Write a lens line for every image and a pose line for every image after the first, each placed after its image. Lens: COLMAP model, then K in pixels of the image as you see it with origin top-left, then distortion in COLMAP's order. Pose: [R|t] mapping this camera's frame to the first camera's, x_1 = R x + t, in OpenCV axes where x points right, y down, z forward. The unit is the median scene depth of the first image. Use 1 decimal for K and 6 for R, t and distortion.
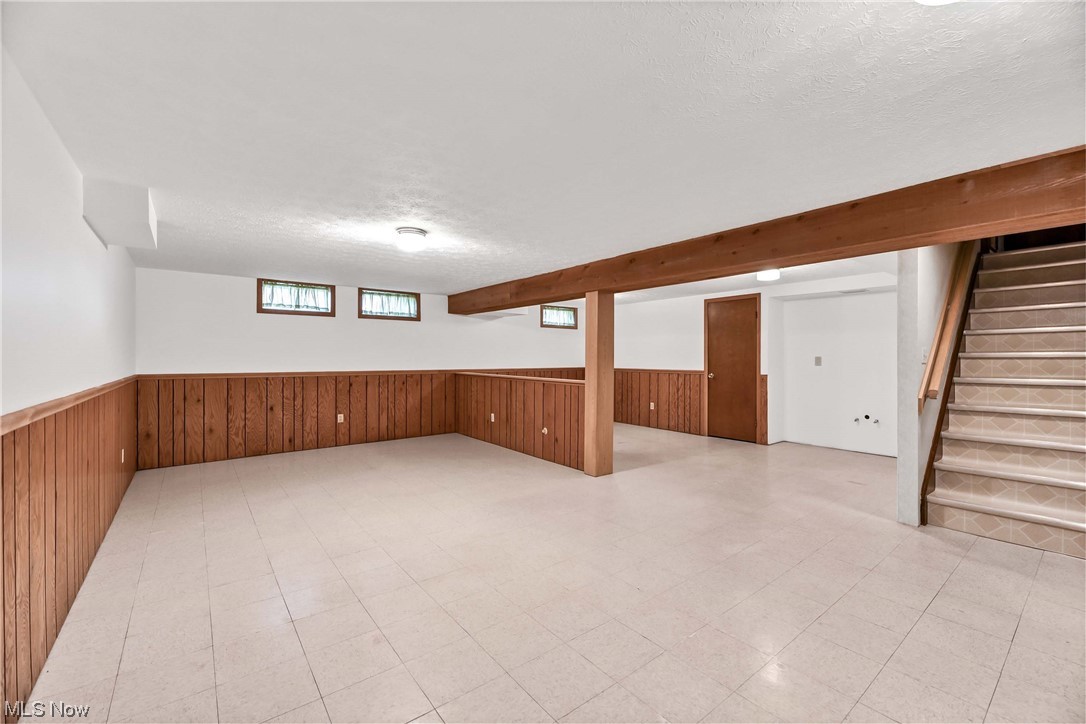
lens RADIAL K [[447.3, 0, 543.5], [0, 447.3, 357.4], [0, 0, 1]] dist [-0.010166, -0.000349]
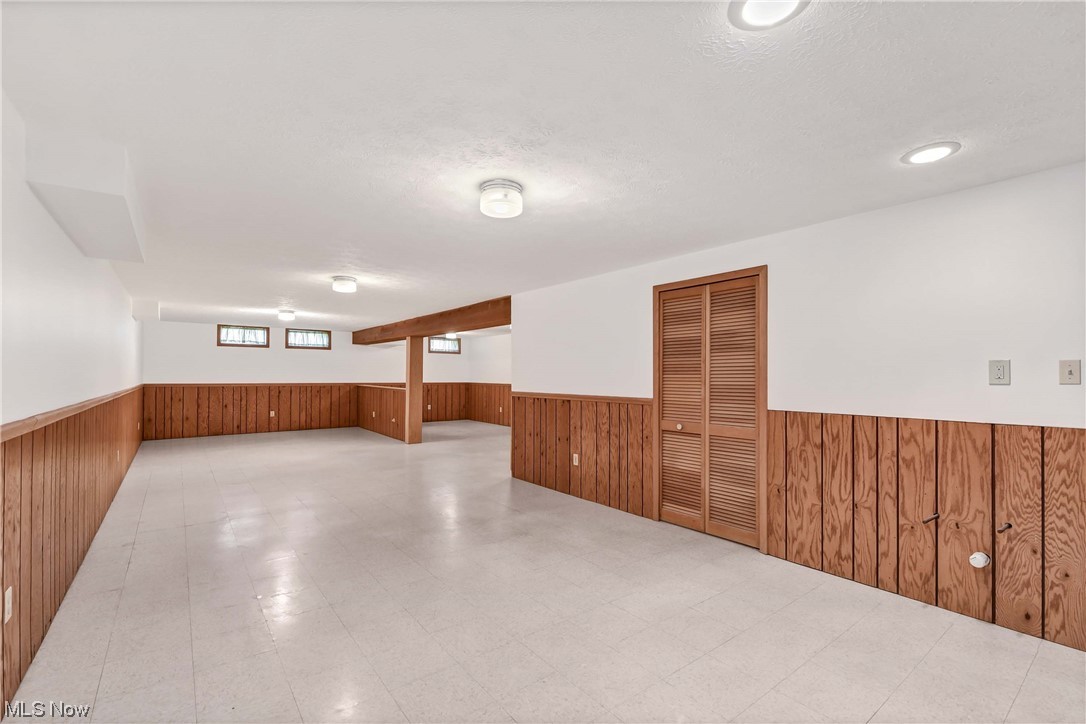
lens RADIAL K [[475.2, 0, 539.1], [0, 475.2, 371.7], [0, 0, 1]] dist [-0.002640, -0.000751]
pose [[0.999871, 0.004823, -0.015341, 0.508073], [-0.004930, 0.999964, -0.006957, -0.001740], [0.015307, 0.007031, 0.999858, -0.645091]]
